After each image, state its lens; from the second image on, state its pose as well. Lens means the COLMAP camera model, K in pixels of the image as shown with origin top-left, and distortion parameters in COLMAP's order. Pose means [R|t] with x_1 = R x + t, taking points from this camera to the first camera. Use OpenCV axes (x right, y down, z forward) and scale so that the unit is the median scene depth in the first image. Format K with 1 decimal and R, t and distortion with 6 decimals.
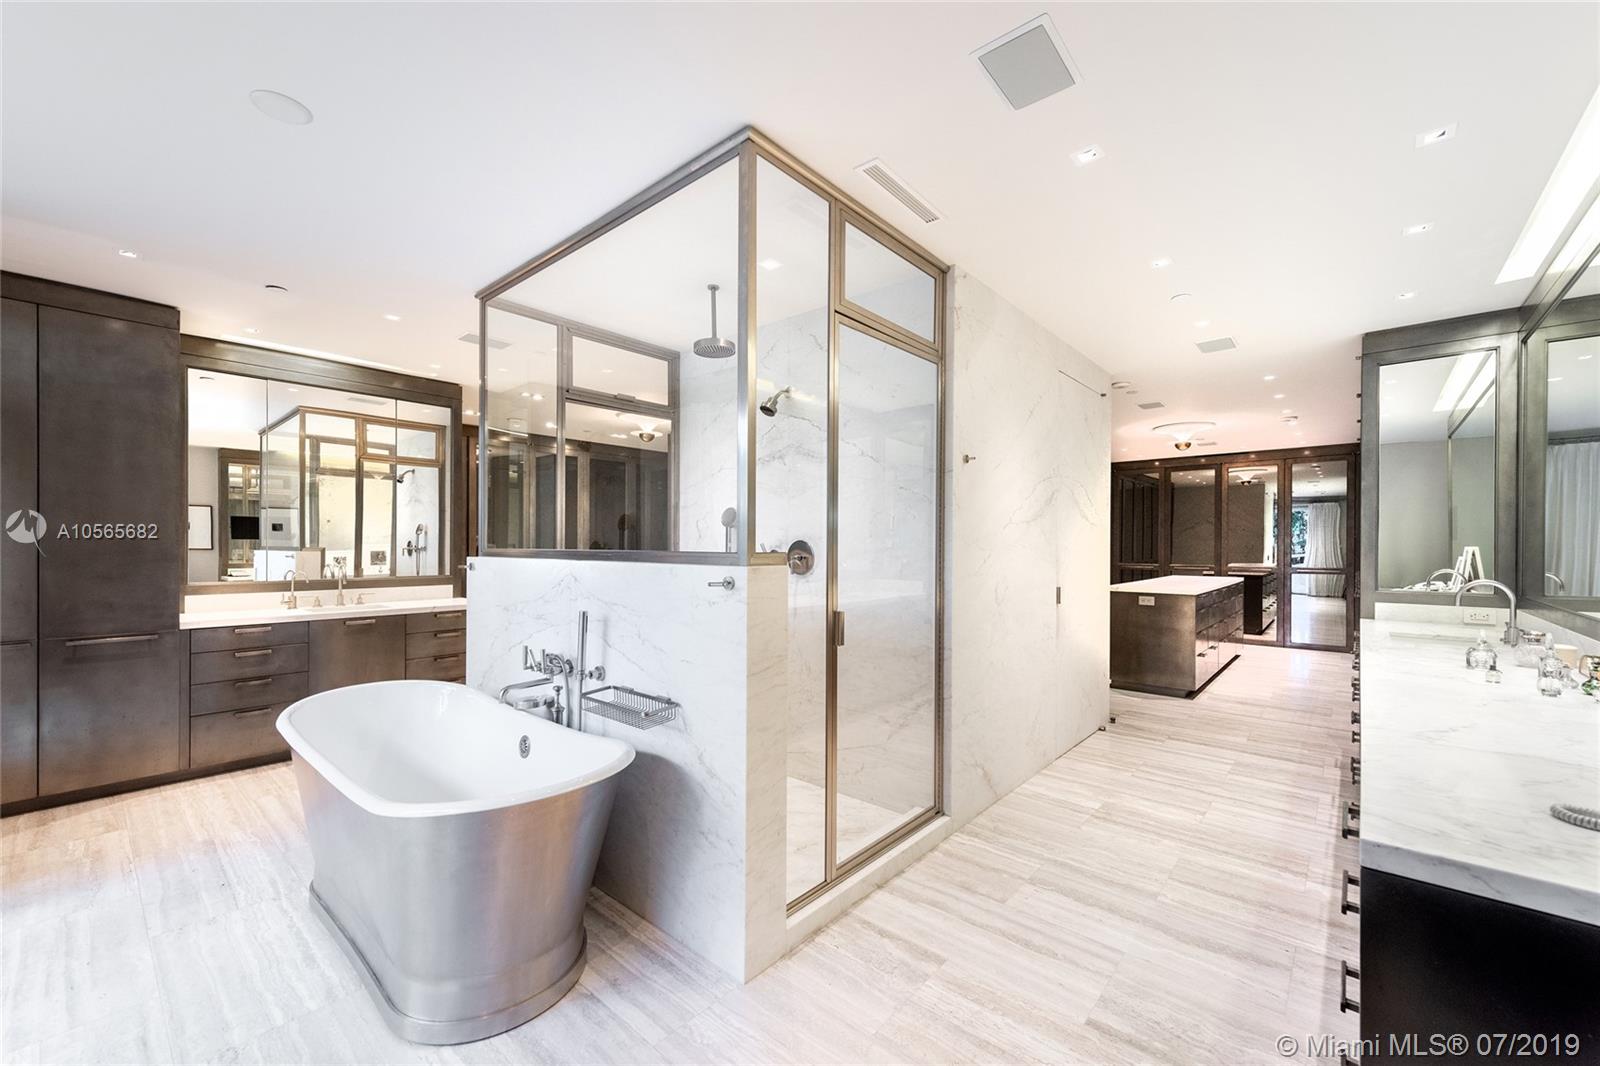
lens RADIAL K [[632.0, 0, 793.8], [0, 632.0, 551.6], [0, 0, 1]] dist [0.001836, 0.000140]
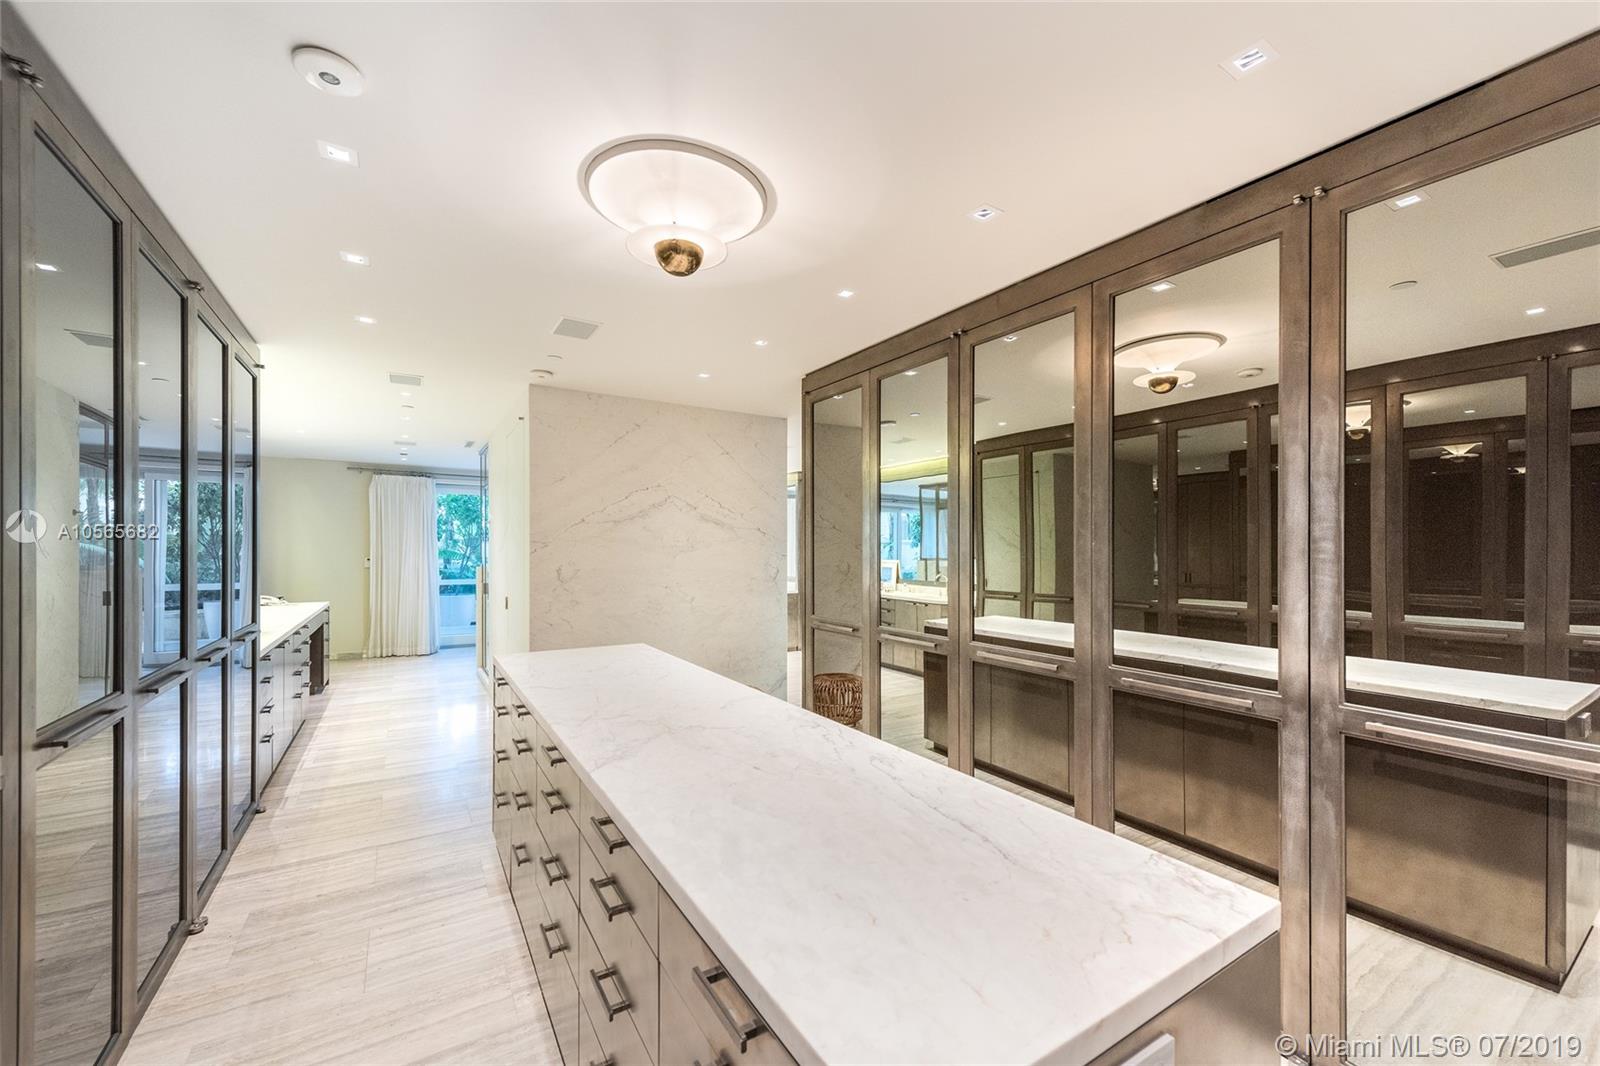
lens RADIAL K [[632.0, 0, 793.8], [0, 632.0, 551.6], [0, 0, 1]] dist [0.001836, 0.000140]
pose [[-0.285907, -0.003816, -0.958250, 1.644251], [-0.009420, 0.999955, -0.001172, -0.042119], [0.958211, 0.008692, -0.285930, 2.118679]]
